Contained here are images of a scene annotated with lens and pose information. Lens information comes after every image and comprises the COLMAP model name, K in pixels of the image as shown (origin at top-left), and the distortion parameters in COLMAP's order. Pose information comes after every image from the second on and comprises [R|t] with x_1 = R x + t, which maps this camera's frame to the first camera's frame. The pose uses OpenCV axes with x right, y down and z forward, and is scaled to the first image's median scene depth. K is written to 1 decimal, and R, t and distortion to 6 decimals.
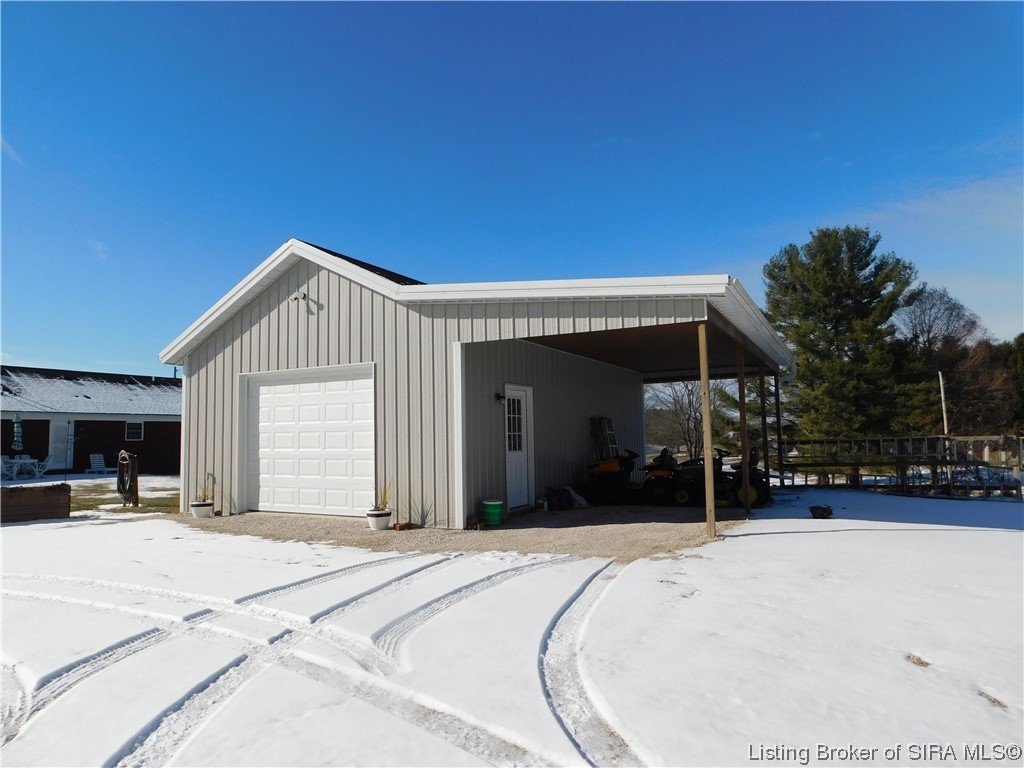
lens RADIAL K [[677.2, 0, 511.5], [0, 677.2, 382.3], [0, 0, 1]] dist [-0.067964, 0.053864]
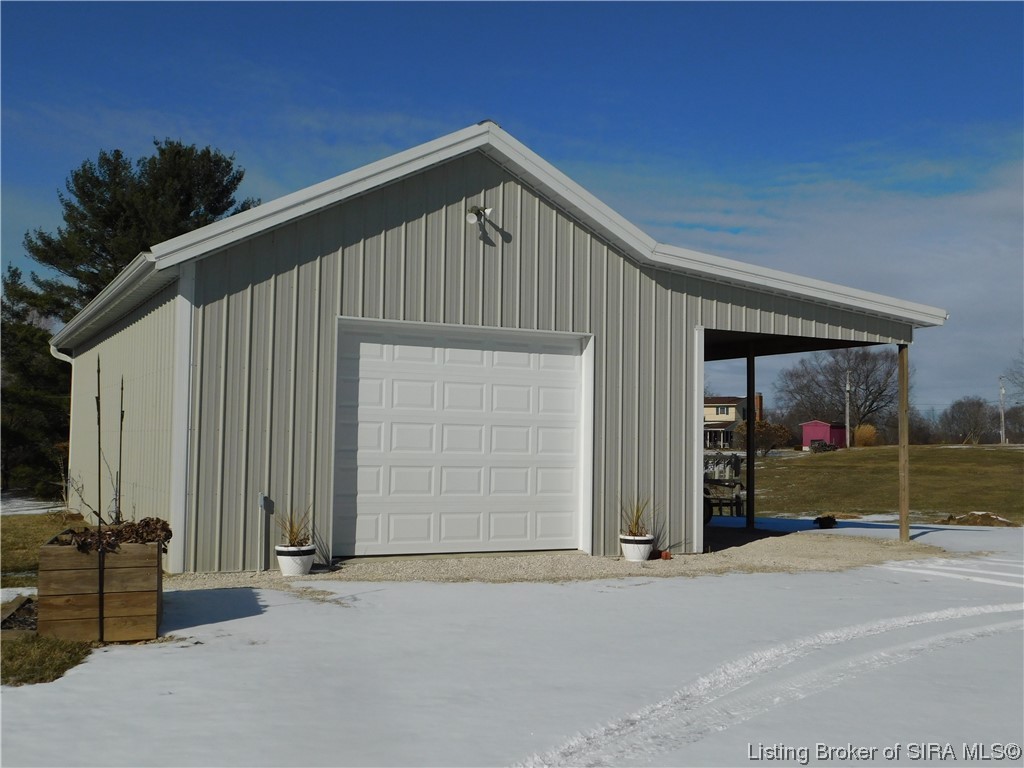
lens RADIAL K [[1065.4, 0, 512.0], [0, 1065.4, 384.0], [0, 0, 1]] dist [0.024350, 0.012435]
pose [[0.572081, 0.072429, 0.816993, -1.072814], [-0.092227, 0.995457, -0.023671, 0.052917], [-0.814996, -0.061807, 0.576162, 0.365675]]
